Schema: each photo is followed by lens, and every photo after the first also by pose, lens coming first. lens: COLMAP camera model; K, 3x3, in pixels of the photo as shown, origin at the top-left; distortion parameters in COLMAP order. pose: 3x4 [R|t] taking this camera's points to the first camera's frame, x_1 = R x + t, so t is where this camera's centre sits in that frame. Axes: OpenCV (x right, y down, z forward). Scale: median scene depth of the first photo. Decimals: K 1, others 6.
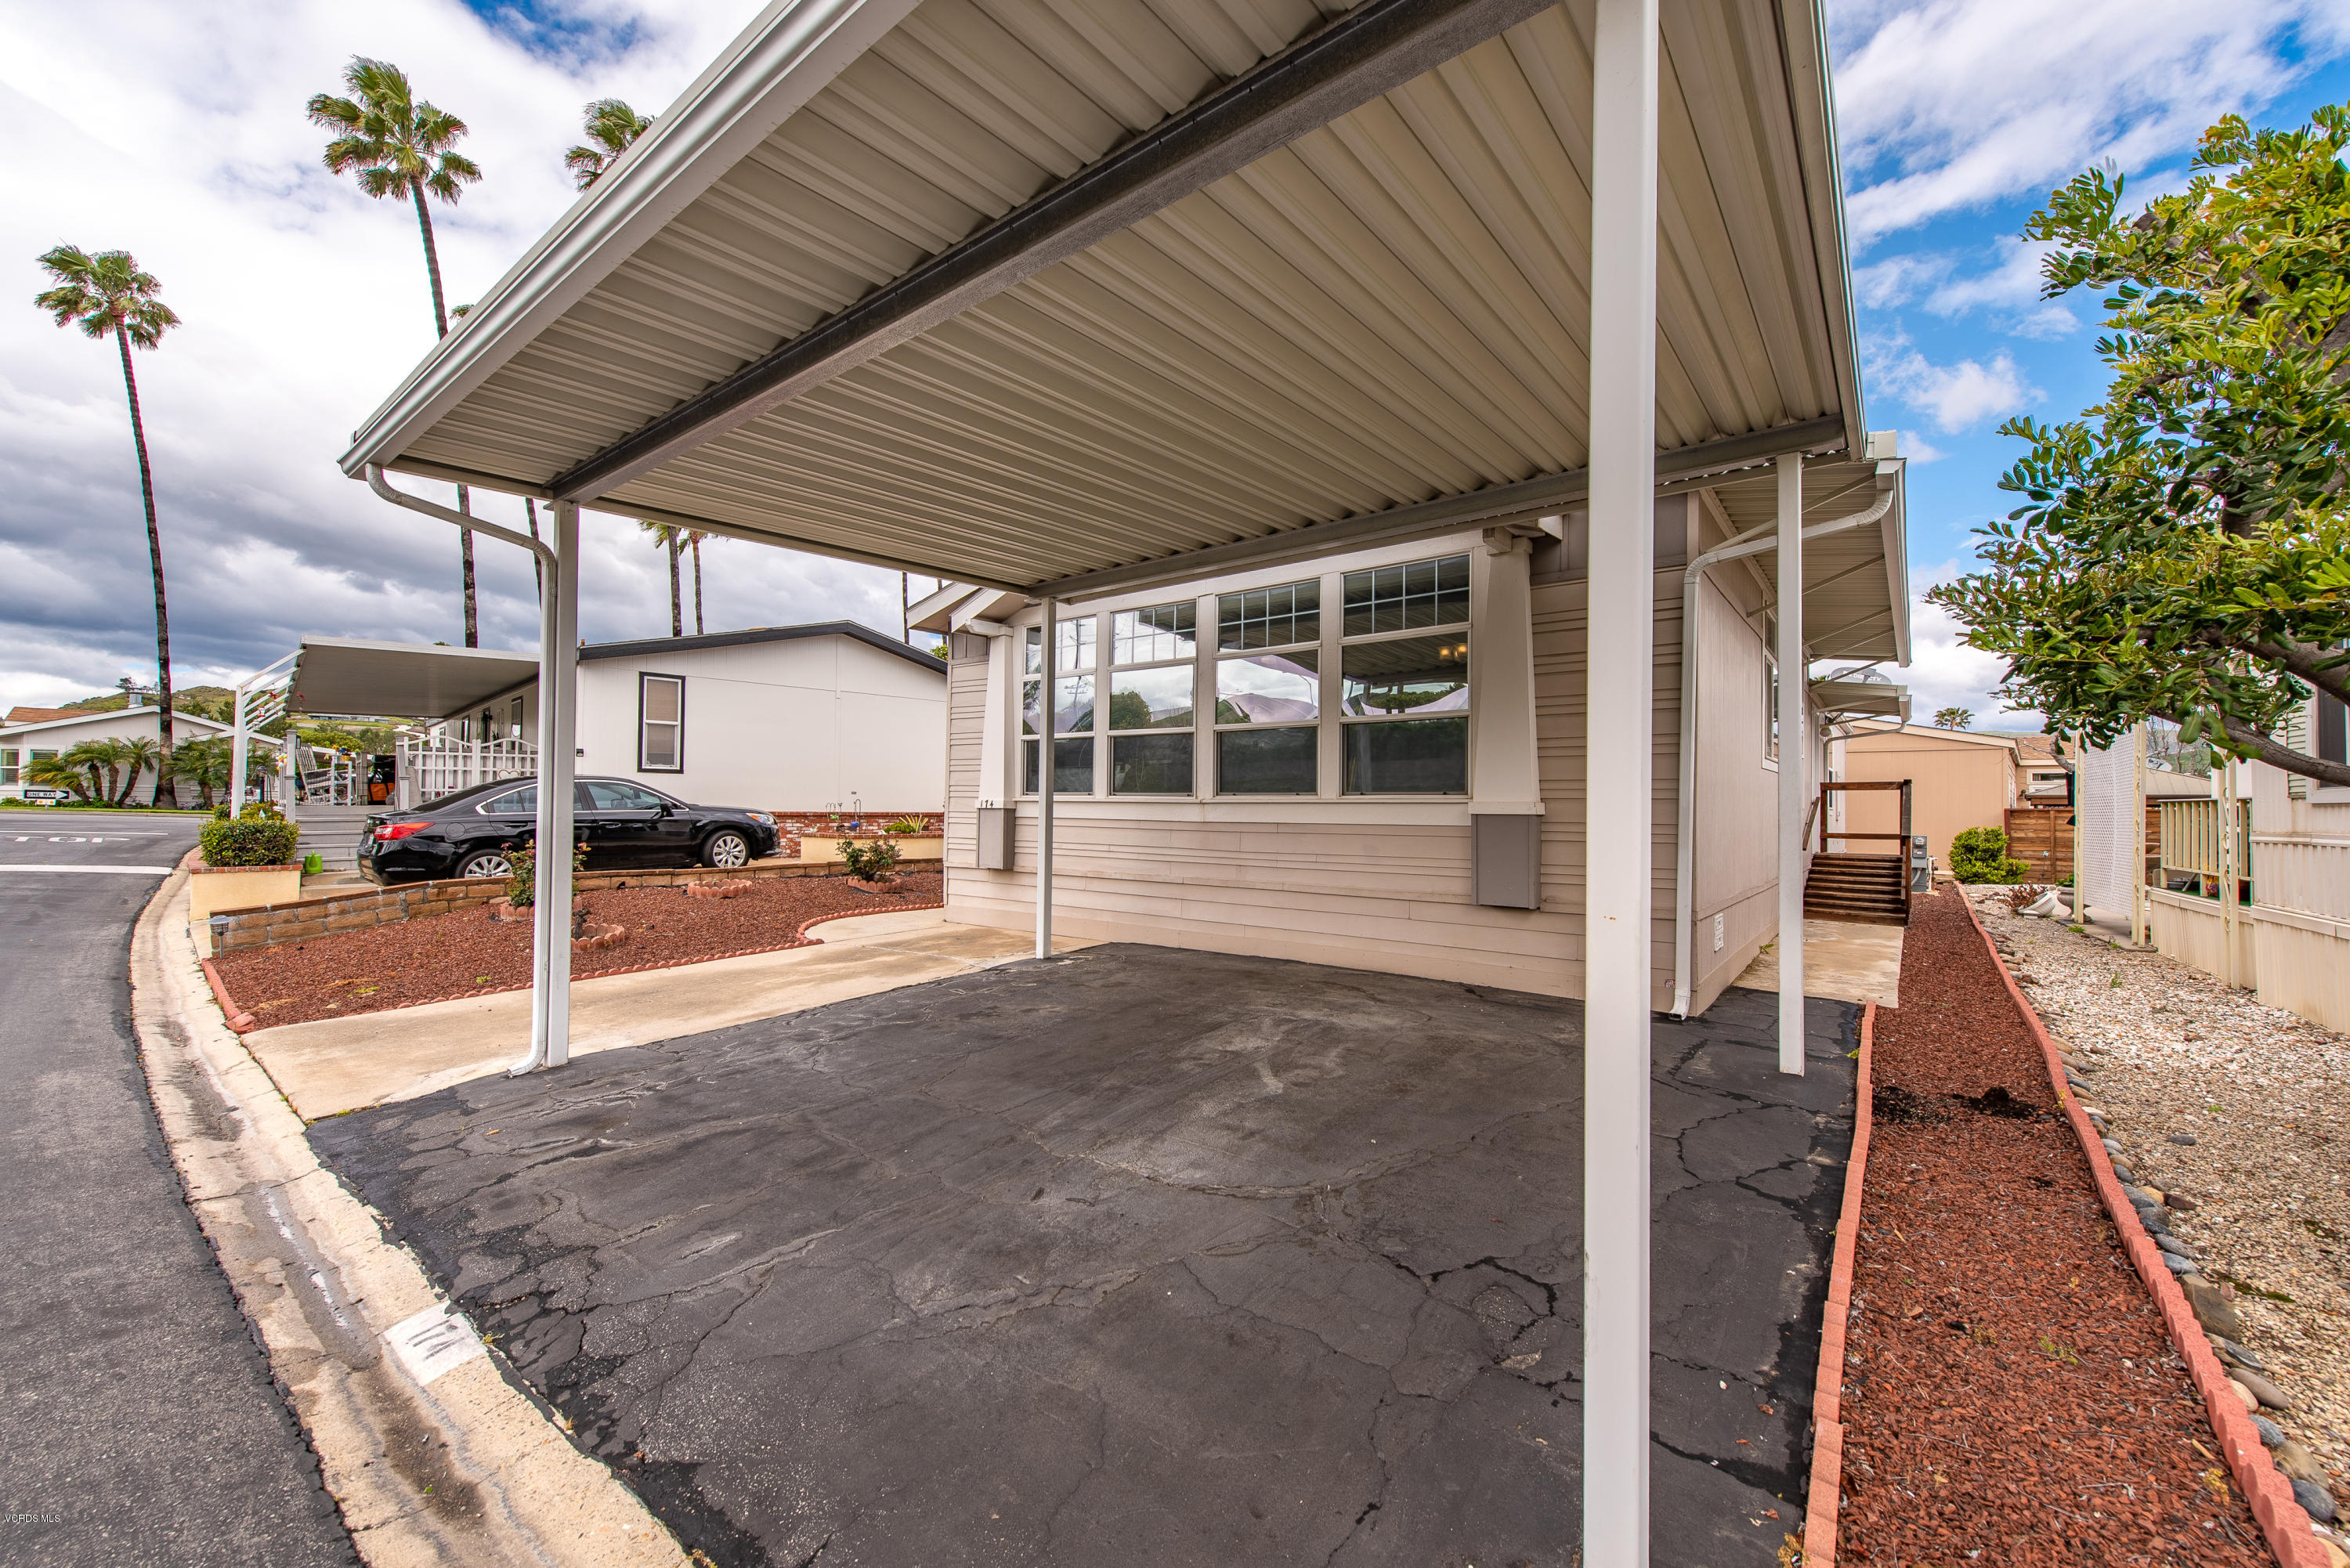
lens RADIAL K [[977.2, 0, 1174.3], [0, 977.2, 784.4], [0, 0, 1]] dist [0.010929, -0.000141]
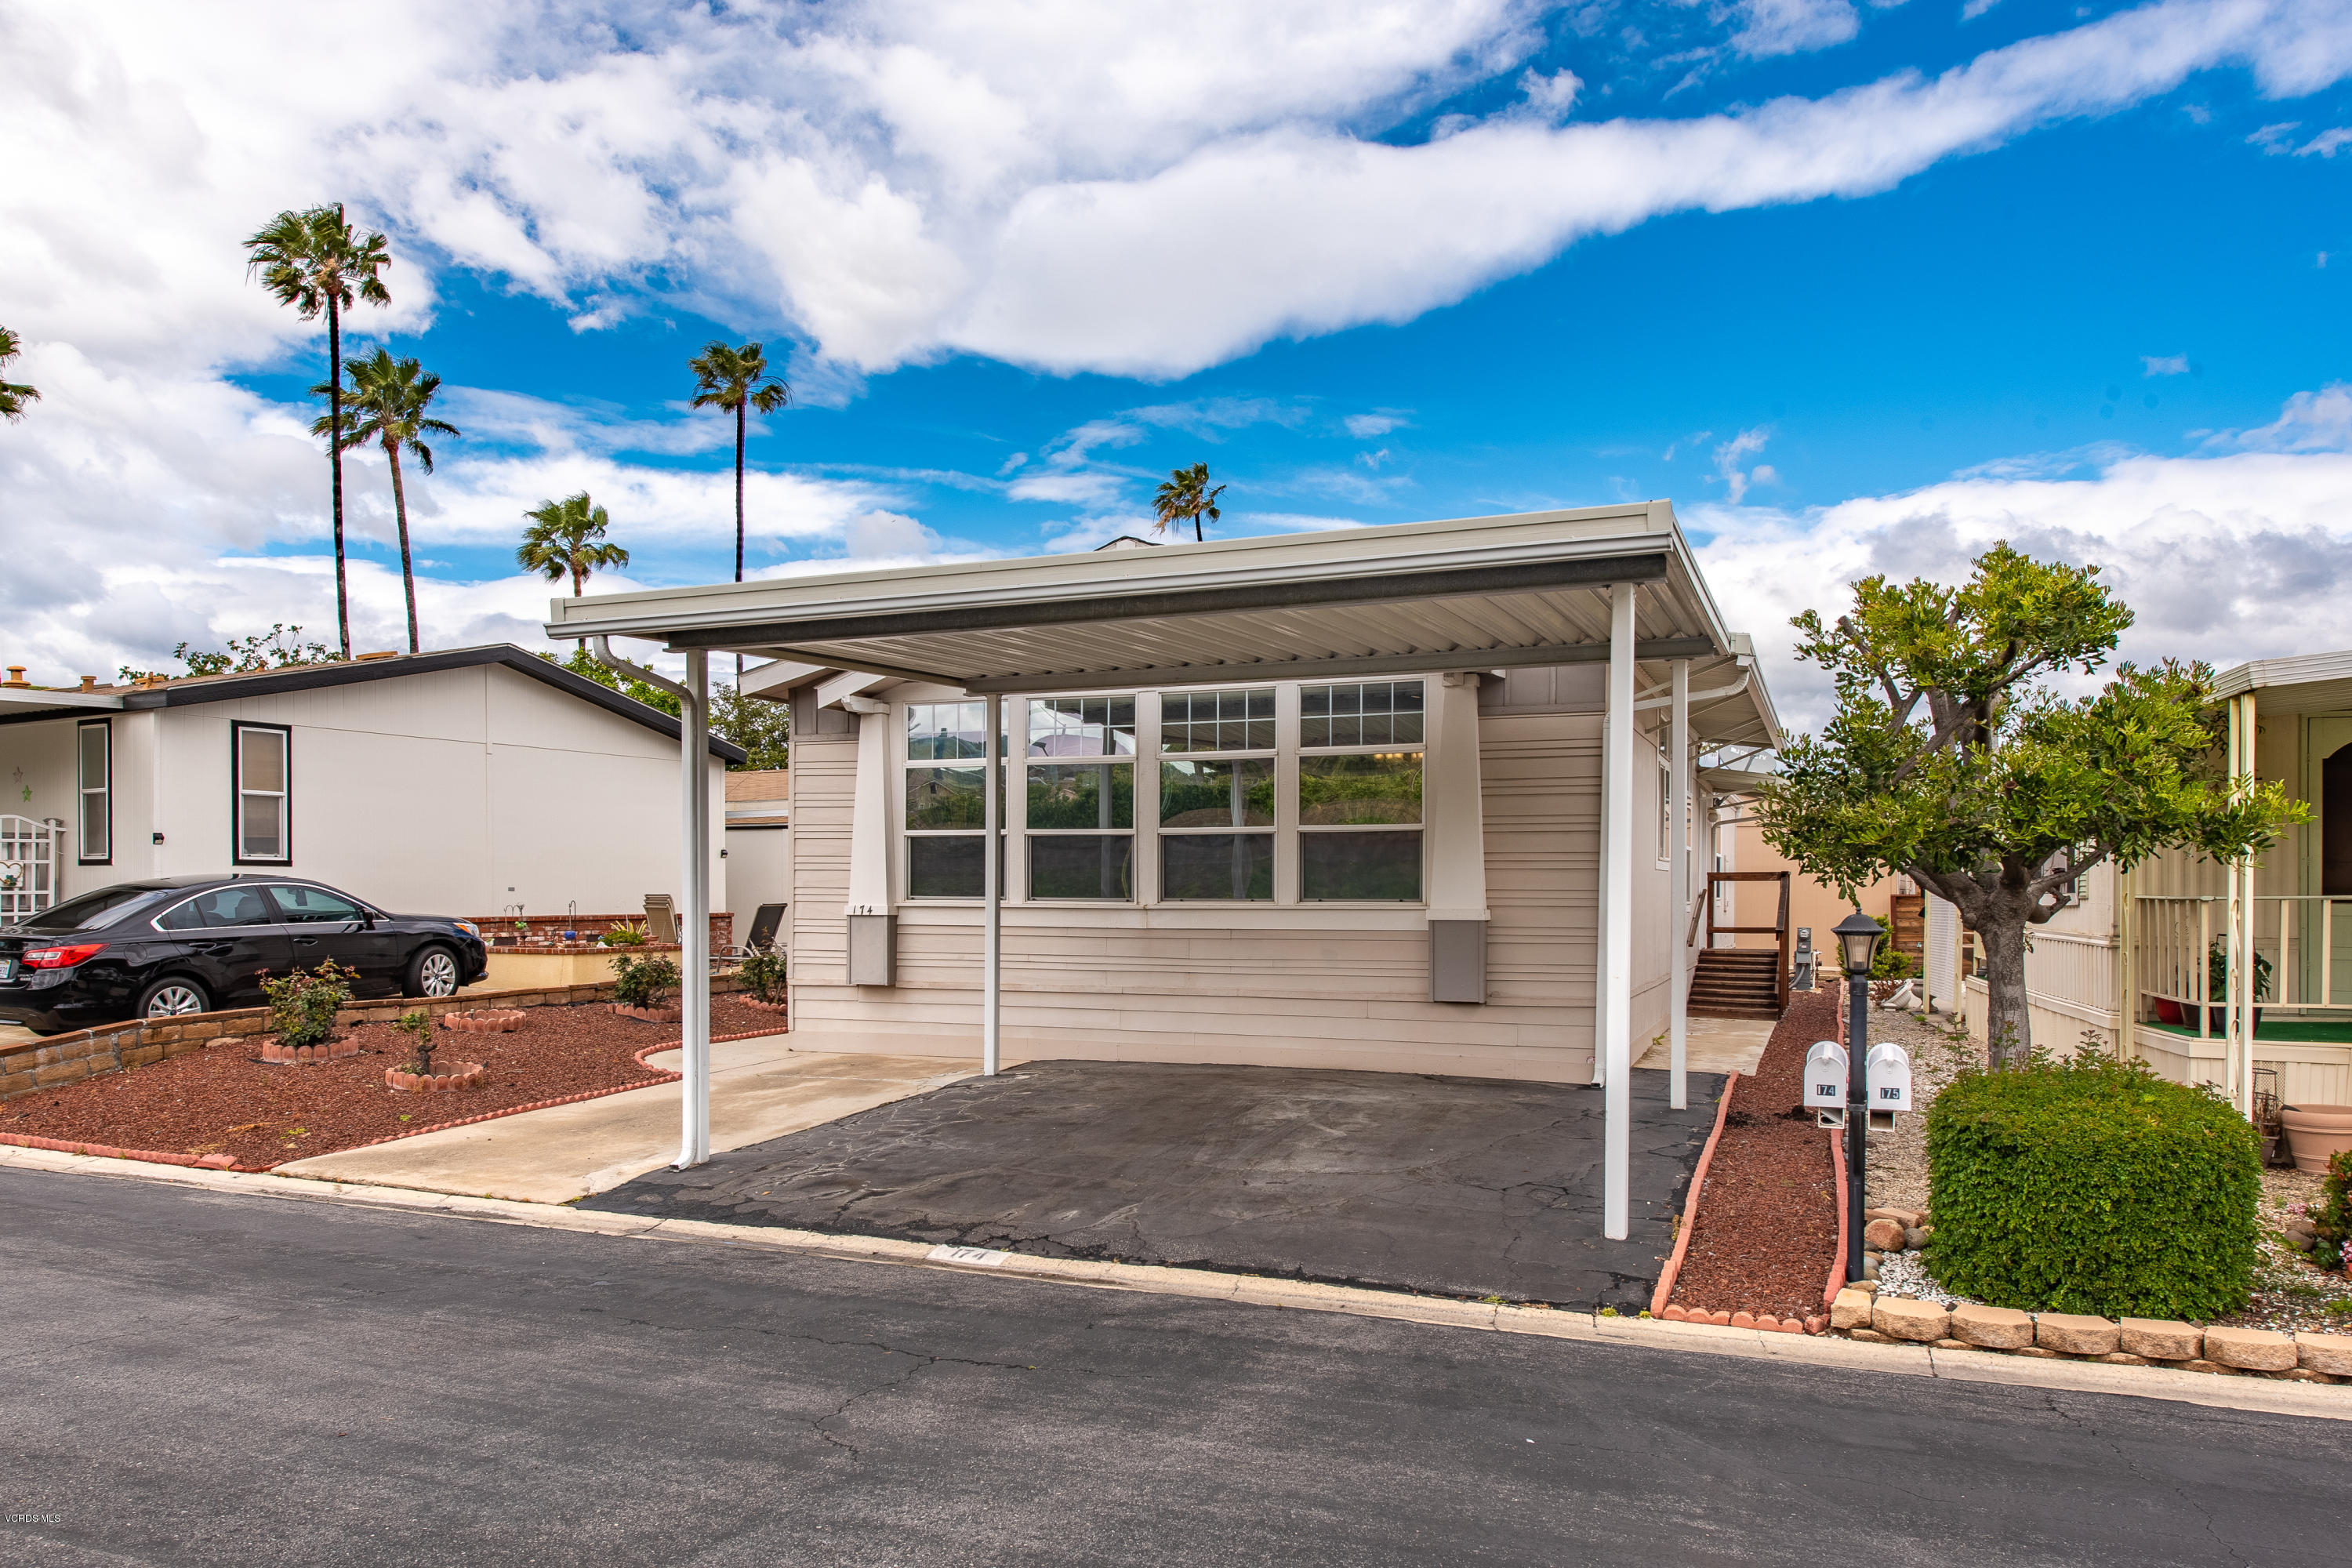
lens RADIAL K [[1736.3, 0, 1233.7], [0, 1736.3, 892.8], [0, 0, 1]] dist [0.034095, -0.007942]
pose [[0.952277, -0.008783, 0.305110, -0.429566], [0.000105, 0.999595, 0.028445, -0.047920], [-0.305237, -0.027056, 0.951892, -0.683477]]
